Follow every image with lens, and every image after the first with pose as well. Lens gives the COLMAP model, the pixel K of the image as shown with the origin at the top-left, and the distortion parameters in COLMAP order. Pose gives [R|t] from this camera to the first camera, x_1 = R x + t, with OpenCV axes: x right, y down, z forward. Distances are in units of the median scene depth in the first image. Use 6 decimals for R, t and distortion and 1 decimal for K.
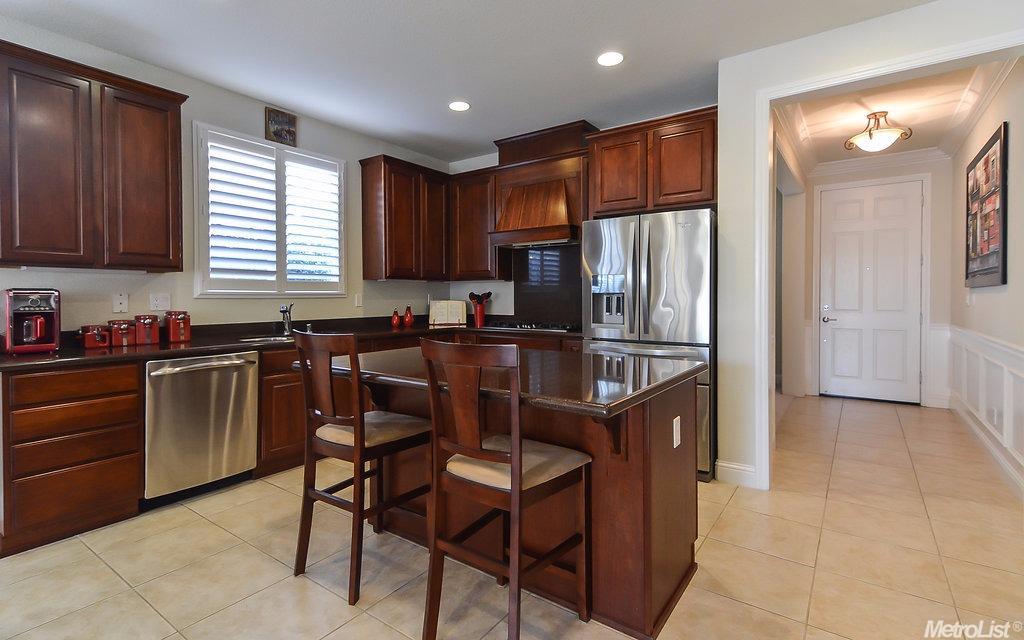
lens RADIAL K [[487.3, 0, 508.7], [0, 487.3, 299.9], [0, 0, 1]] dist [0.019227, -0.000062]
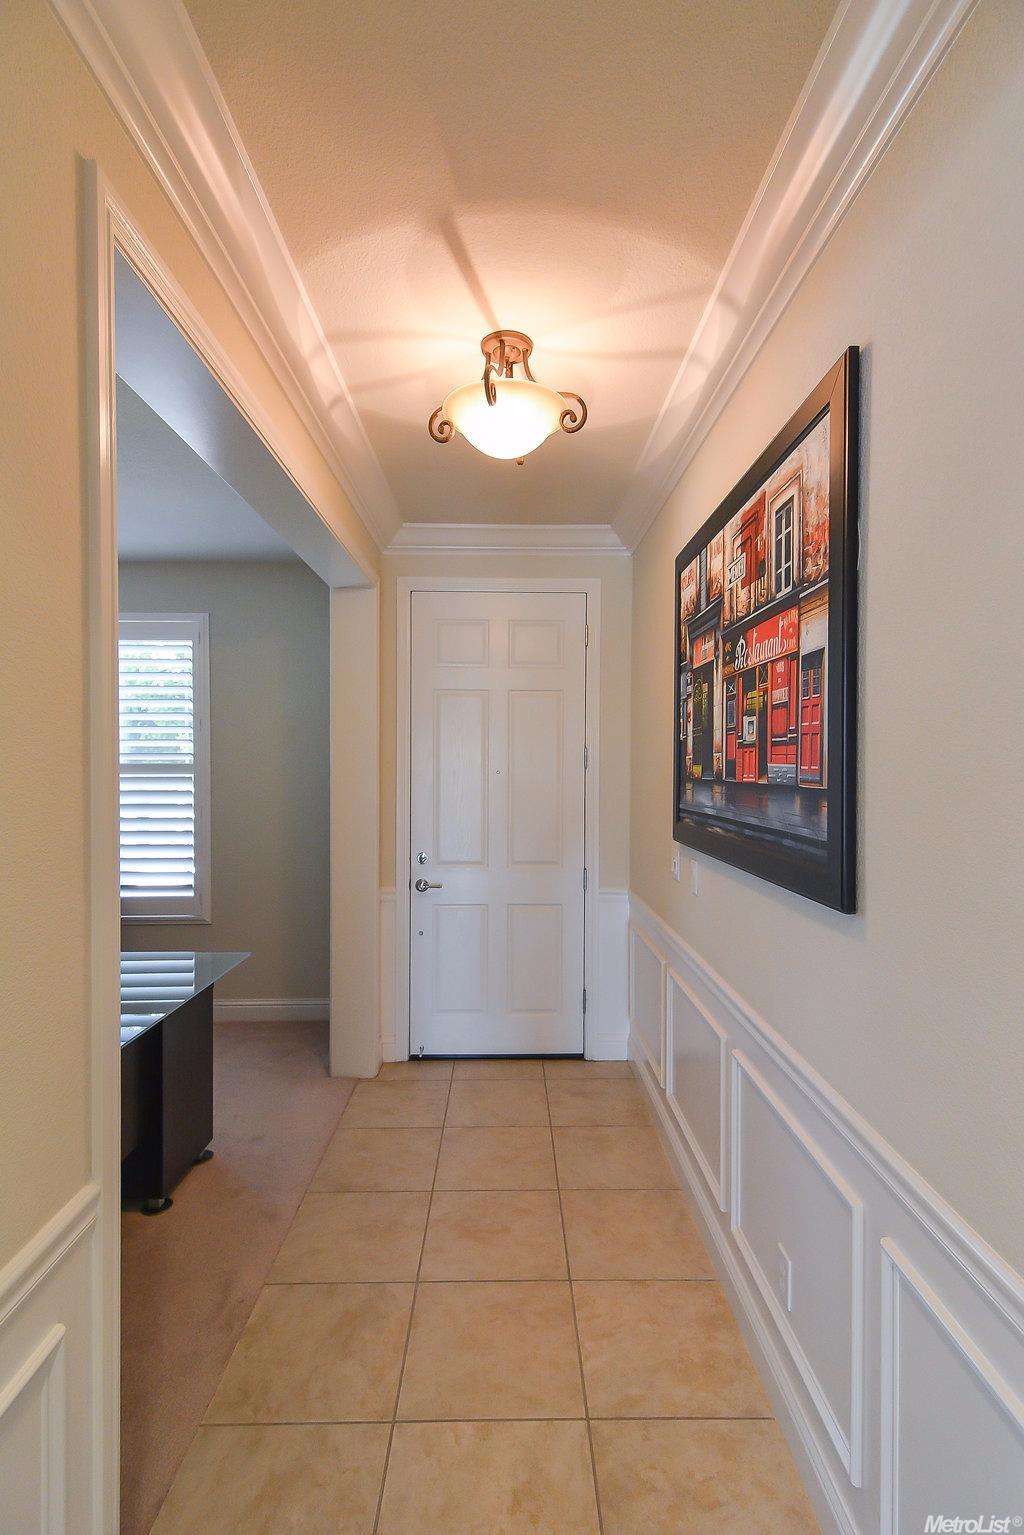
lens RADIAL K [[723.2, 0, 512.0], [0, 723.2, 767.5], [0, 0, 1]] dist [-0.000182, -0.000299]
pose [[0.805147, -0.000128, 0.593076, 0.460945], [0.001976, 0.999995, -0.002468, -0.090654], [-0.593072, 0.003159, 0.805143, 0.608236]]
